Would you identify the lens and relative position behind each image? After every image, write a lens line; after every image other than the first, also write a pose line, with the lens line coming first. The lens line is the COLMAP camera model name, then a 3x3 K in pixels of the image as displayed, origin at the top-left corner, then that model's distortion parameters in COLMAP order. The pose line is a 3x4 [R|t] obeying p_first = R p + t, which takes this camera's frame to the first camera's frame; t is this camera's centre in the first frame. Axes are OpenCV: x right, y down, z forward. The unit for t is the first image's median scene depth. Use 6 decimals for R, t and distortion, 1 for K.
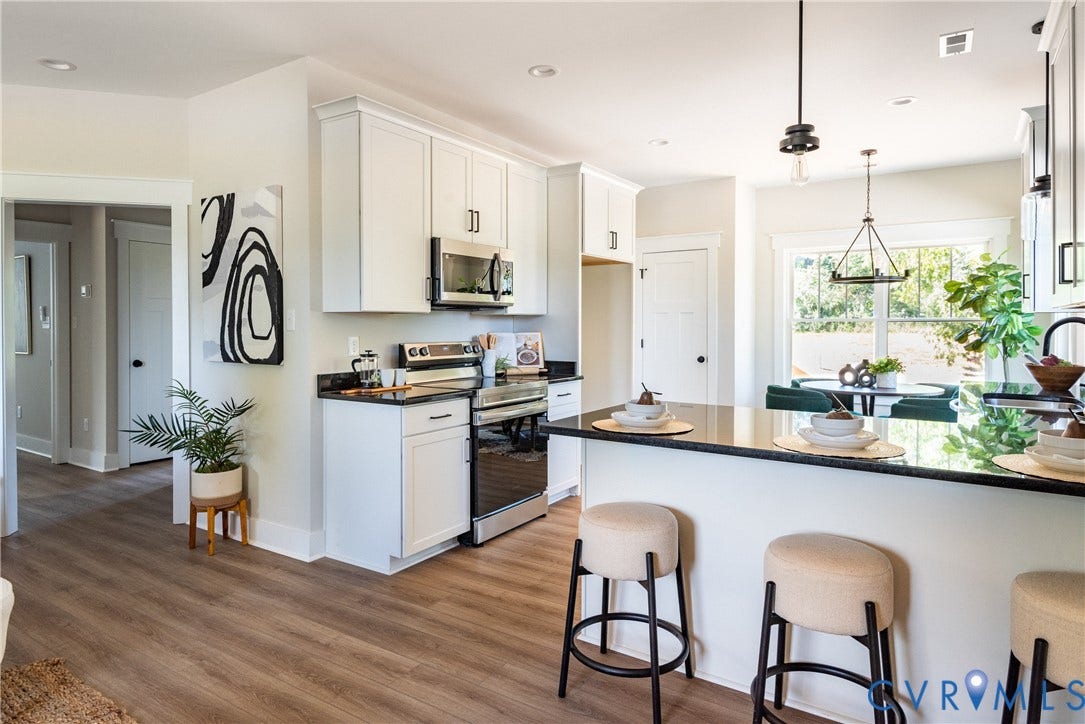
lens RADIAL K [[654.2, 0, 519.7], [0, 654.2, 330.3], [0, 0, 1]] dist [0.039569, -0.043447]
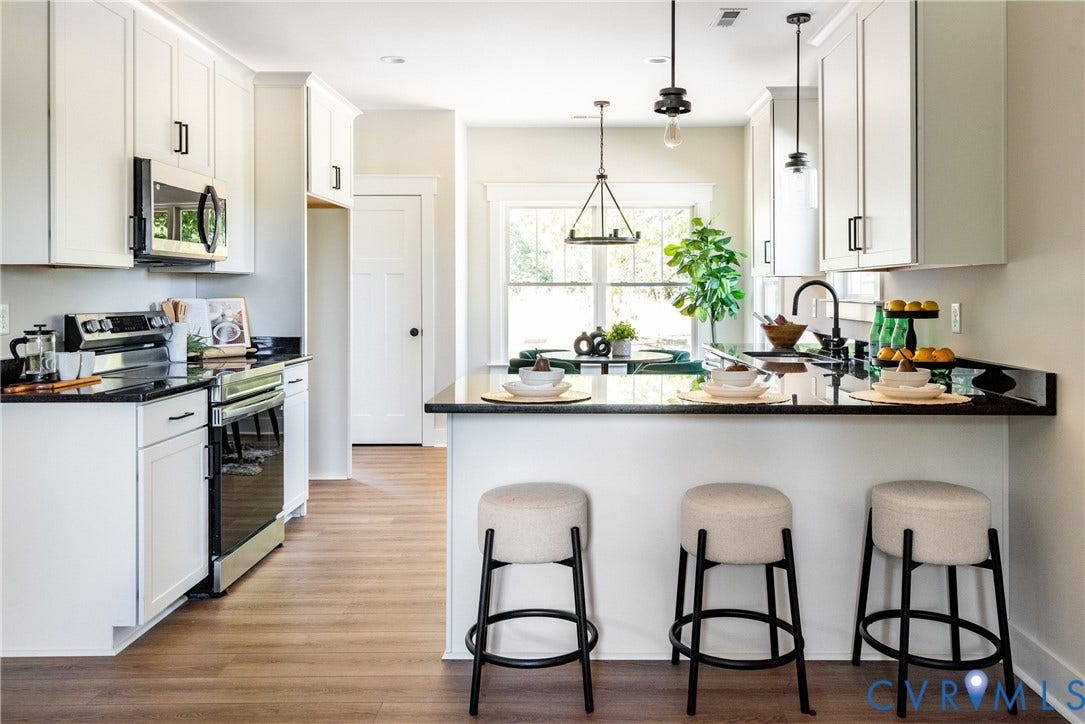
lens RADIAL K [[894.7, 0, 586.2], [0, 894.7, 290.8], [0, 0, 1]] dist [0.003086, 0.005366]
pose [[0.821501, 0.001098, 0.570206, -0.256837], [0.005323, 0.999940, -0.009594, 0.007737], [-0.570182, 0.010916, 0.821446, -0.027903]]
